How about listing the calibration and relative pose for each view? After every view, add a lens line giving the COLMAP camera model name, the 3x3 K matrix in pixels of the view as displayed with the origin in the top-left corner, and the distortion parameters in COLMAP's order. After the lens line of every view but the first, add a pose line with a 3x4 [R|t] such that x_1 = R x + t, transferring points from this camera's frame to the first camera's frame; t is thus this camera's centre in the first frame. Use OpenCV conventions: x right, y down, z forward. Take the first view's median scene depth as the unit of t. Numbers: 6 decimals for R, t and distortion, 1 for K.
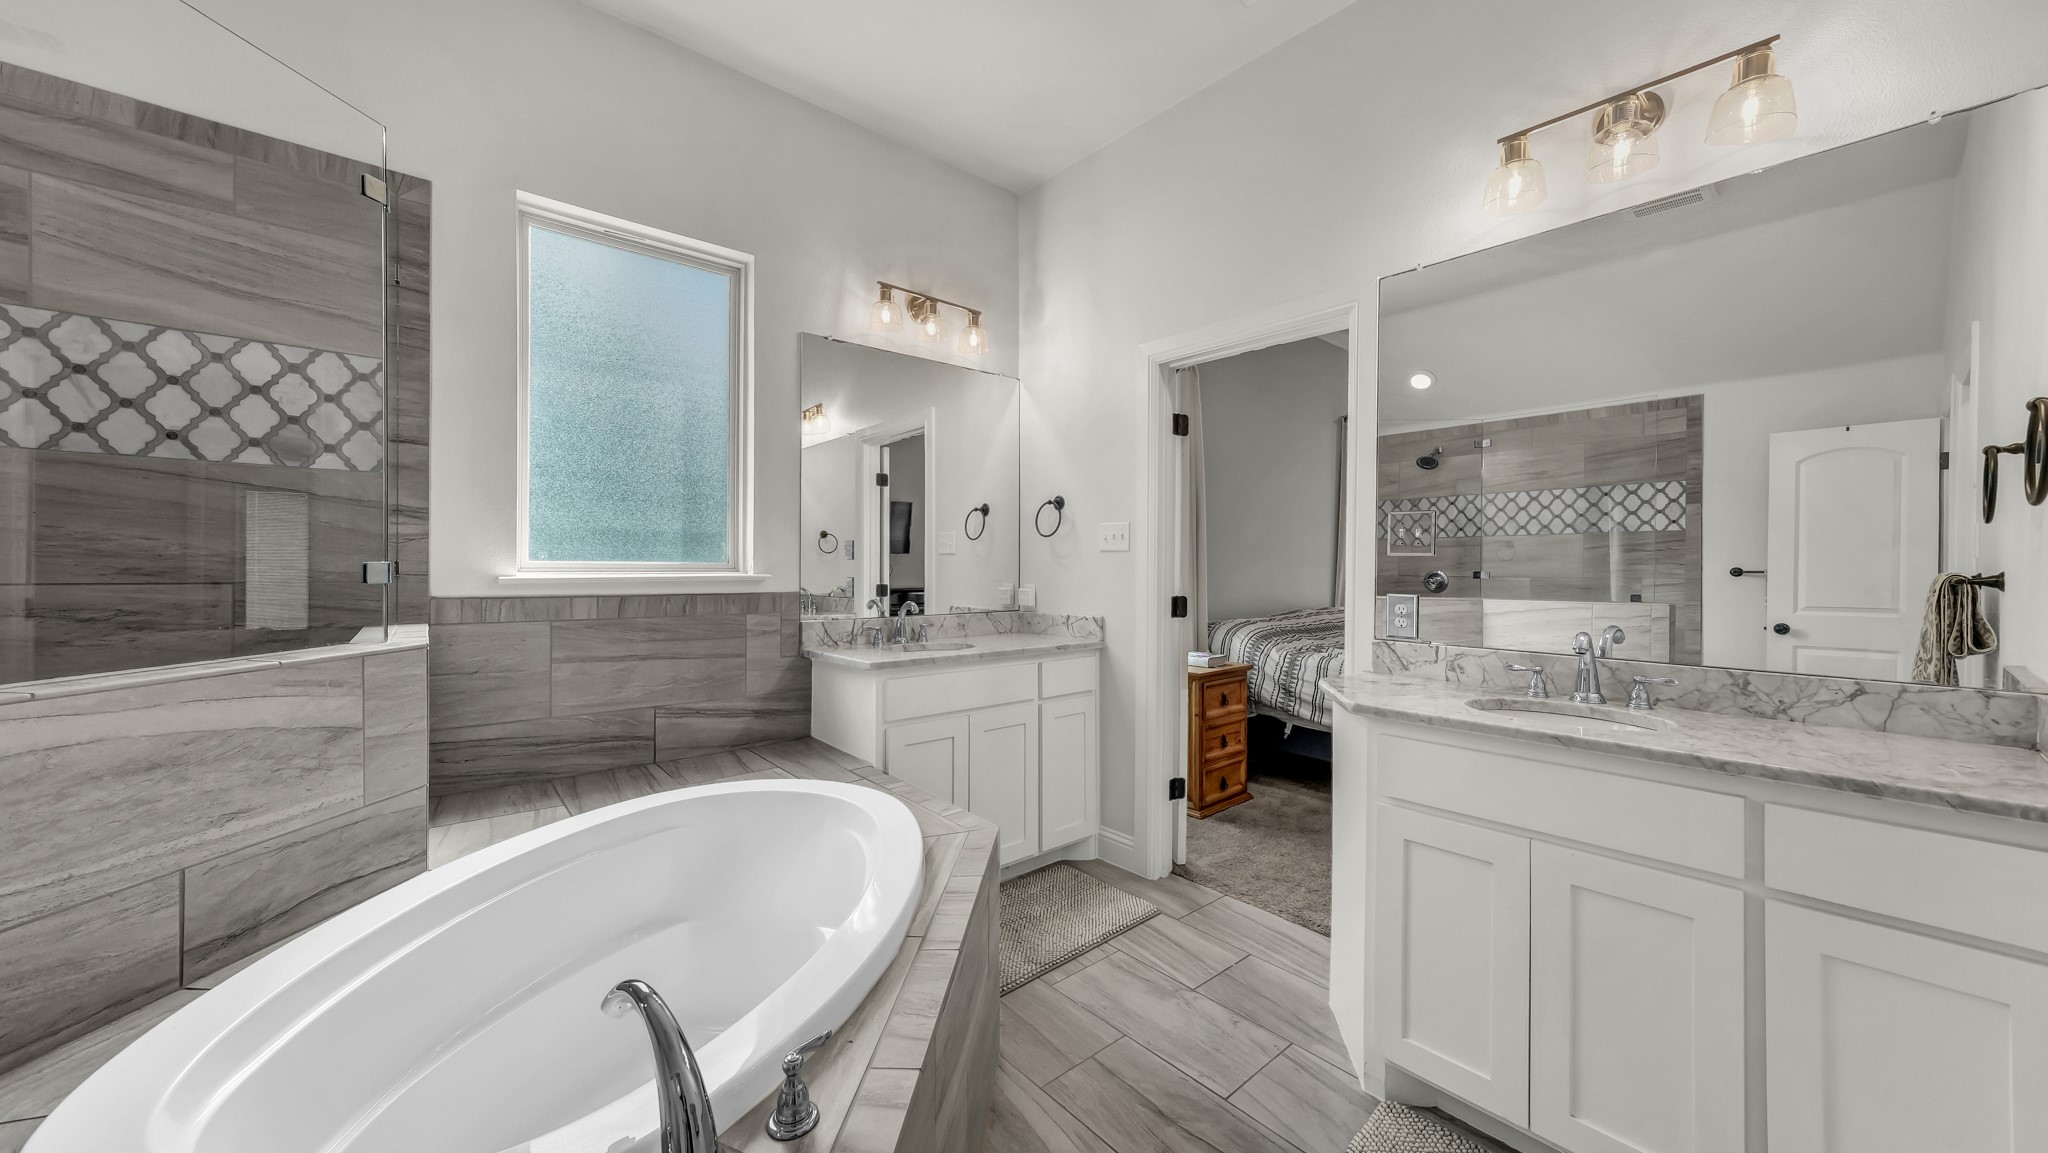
lens RADIAL K [[722.5, 0, 1024.4], [0, 722.5, 570.0], [0, 0, 1]] dist [0.009084, 0.000381]
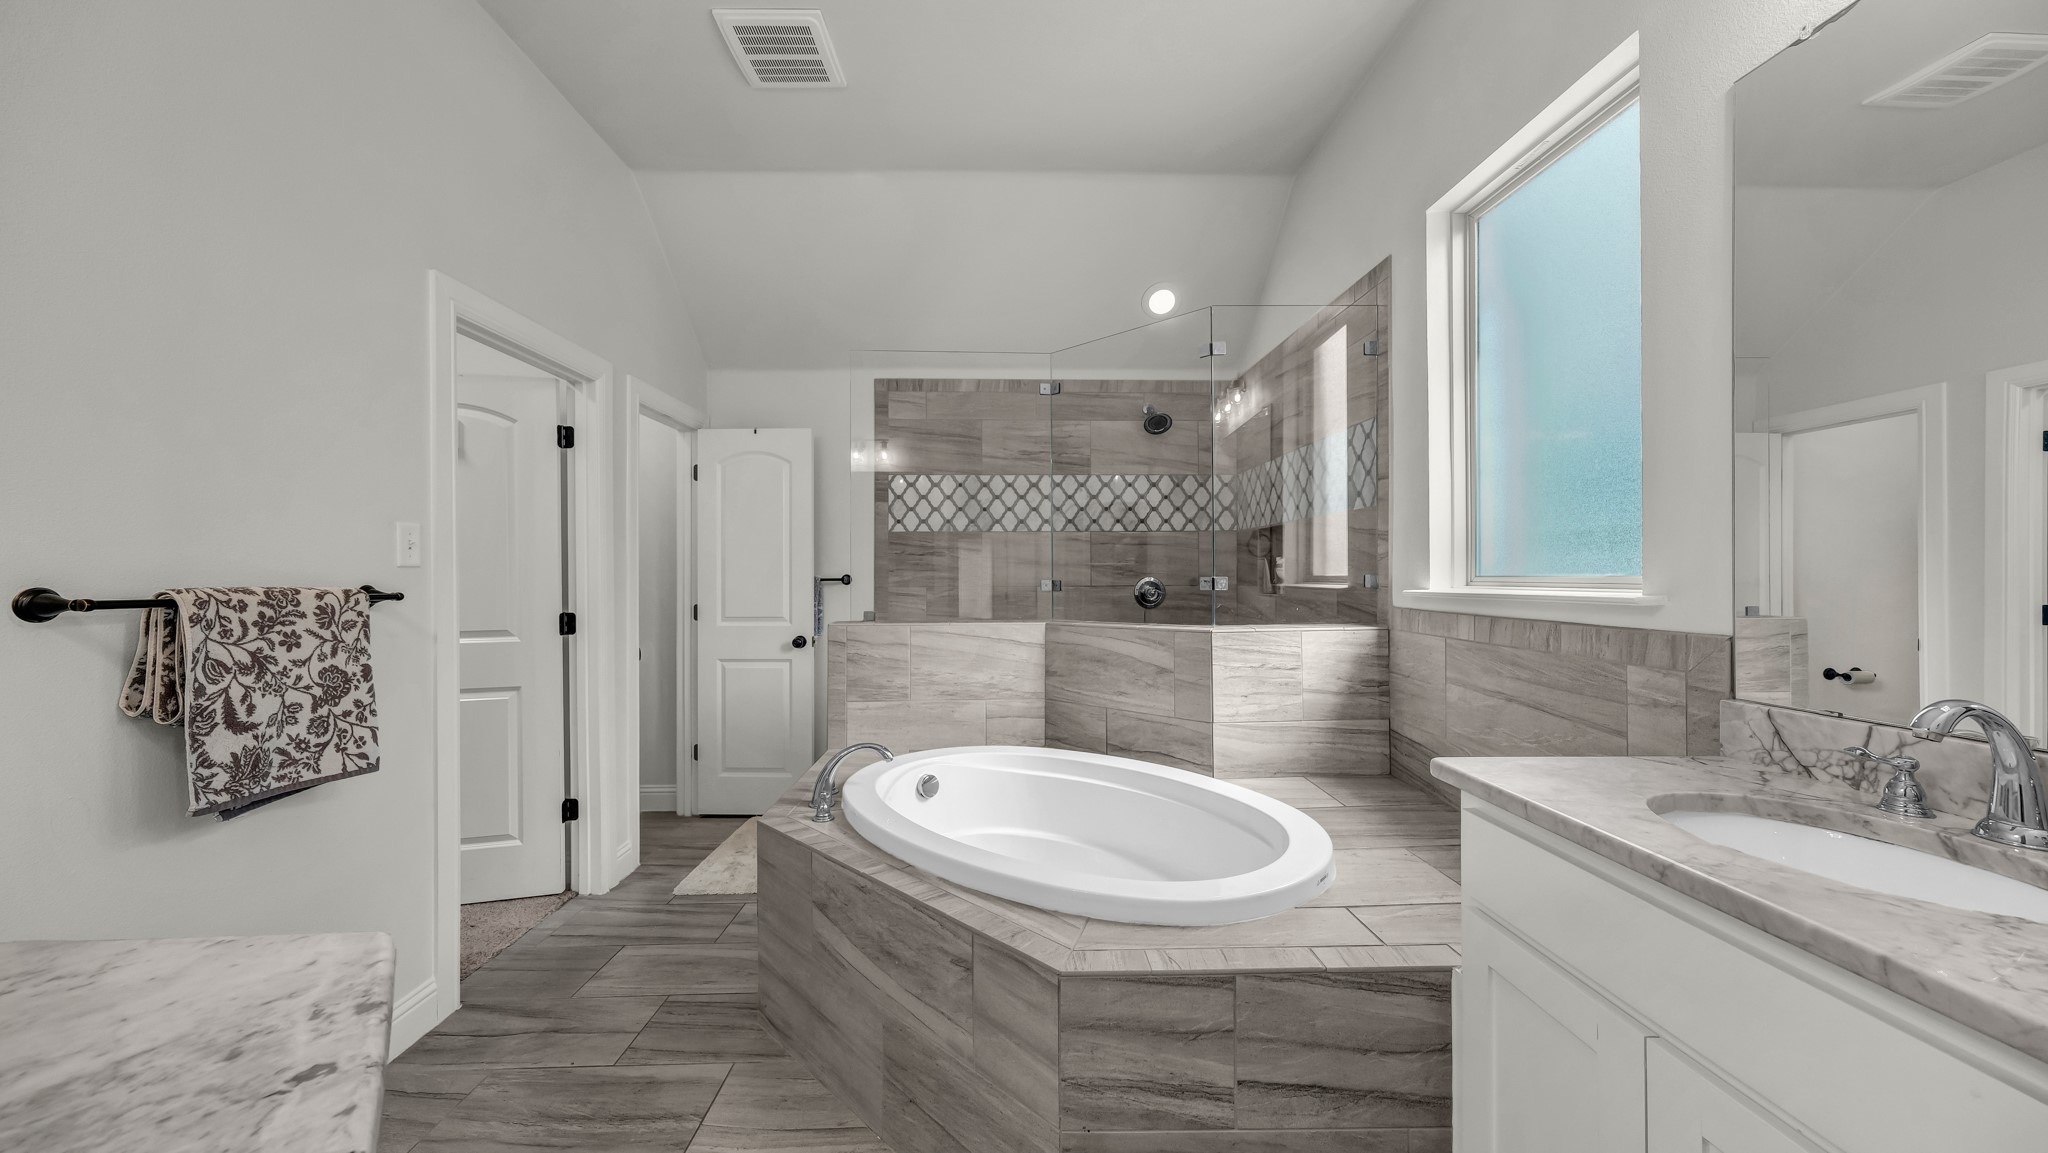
lens RADIAL K [[722.5, 0, 1024.4], [0, 722.5, 570.0], [0, 0, 1]] dist [0.009084, 0.000381]
pose [[-0.628795, -0.001803, -0.777569, 0.358755], [0.001094, 0.999994, -0.003203, -0.012063], [0.777570, -0.002865, -0.628790, 0.981678]]
